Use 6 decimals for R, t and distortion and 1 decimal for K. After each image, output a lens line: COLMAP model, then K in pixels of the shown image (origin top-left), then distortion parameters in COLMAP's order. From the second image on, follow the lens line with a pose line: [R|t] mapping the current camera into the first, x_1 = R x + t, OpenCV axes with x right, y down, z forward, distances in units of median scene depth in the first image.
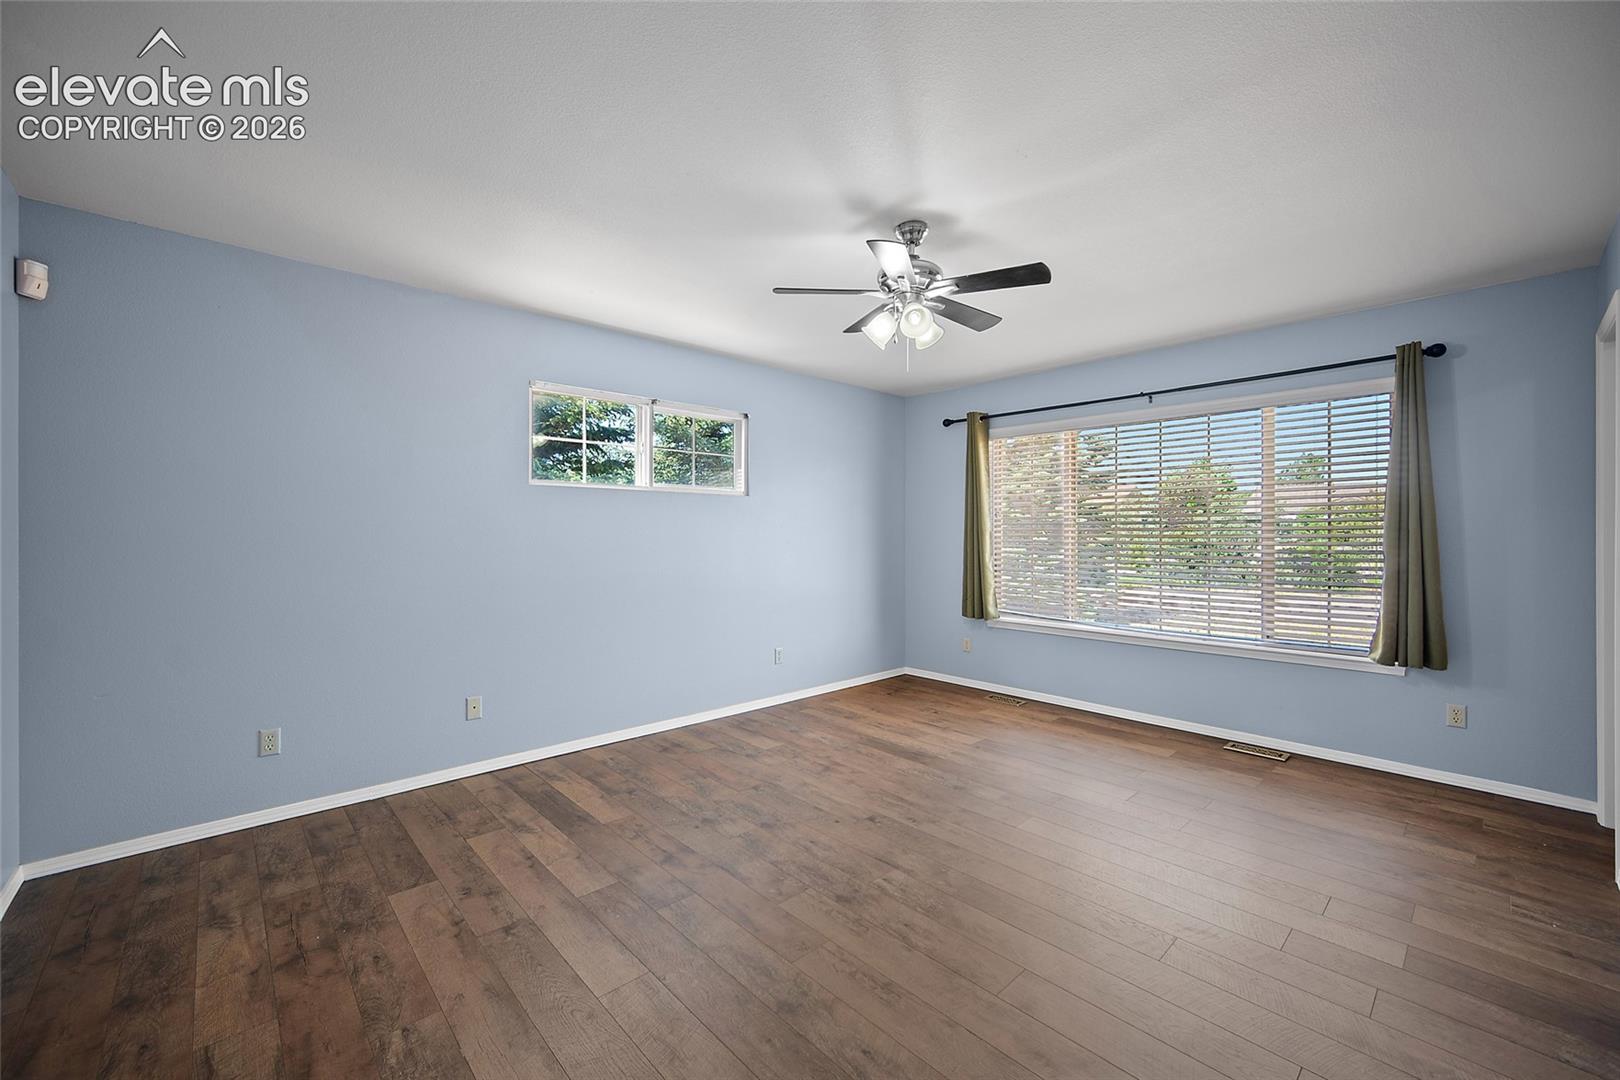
lens RADIAL K [[640.5, 0, 809.7], [0, 640.5, 535.5], [0, 0, 1]] dist [-0.002732, 0.000814]
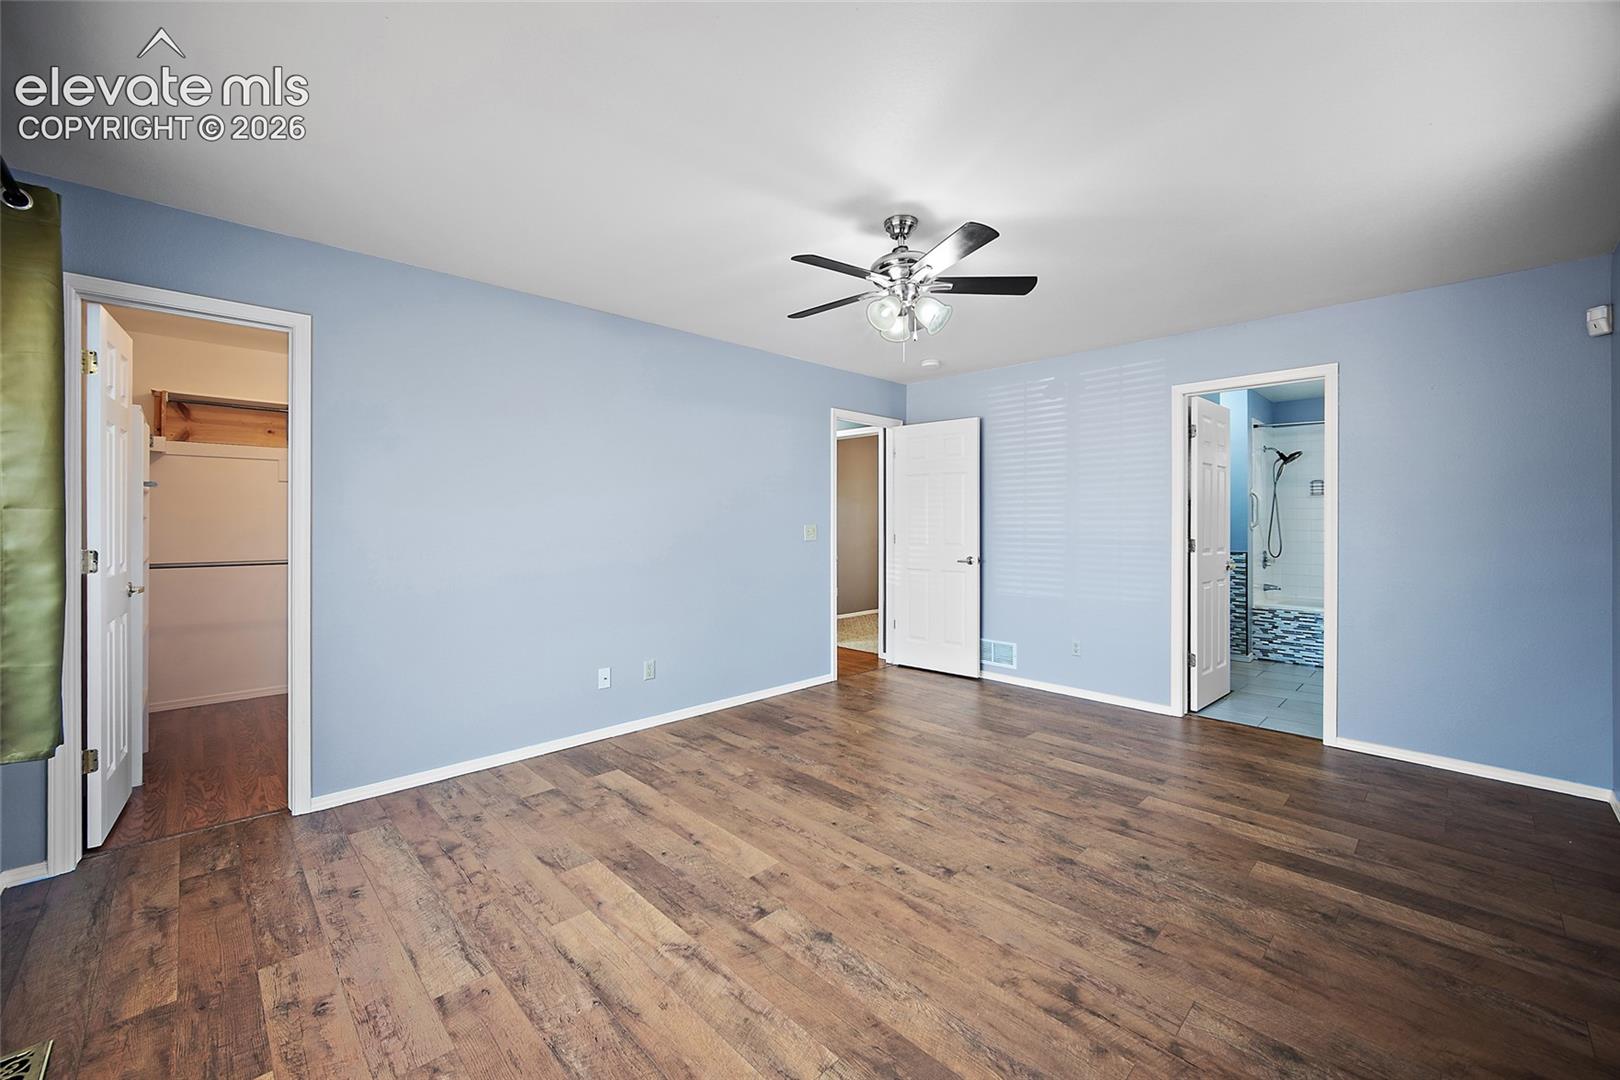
lens RADIAL K [[640.5, 0, 808.1], [0, 640.5, 523.3], [0, 0, 1]] dist [-0.002732, 0.000814]
pose [[-0.999667, -0.003140, -0.025614, 0.319068], [-0.003329, 0.999967, 0.007358, -0.006507], [0.025590, 0.007441, -0.999645, 1.934480]]
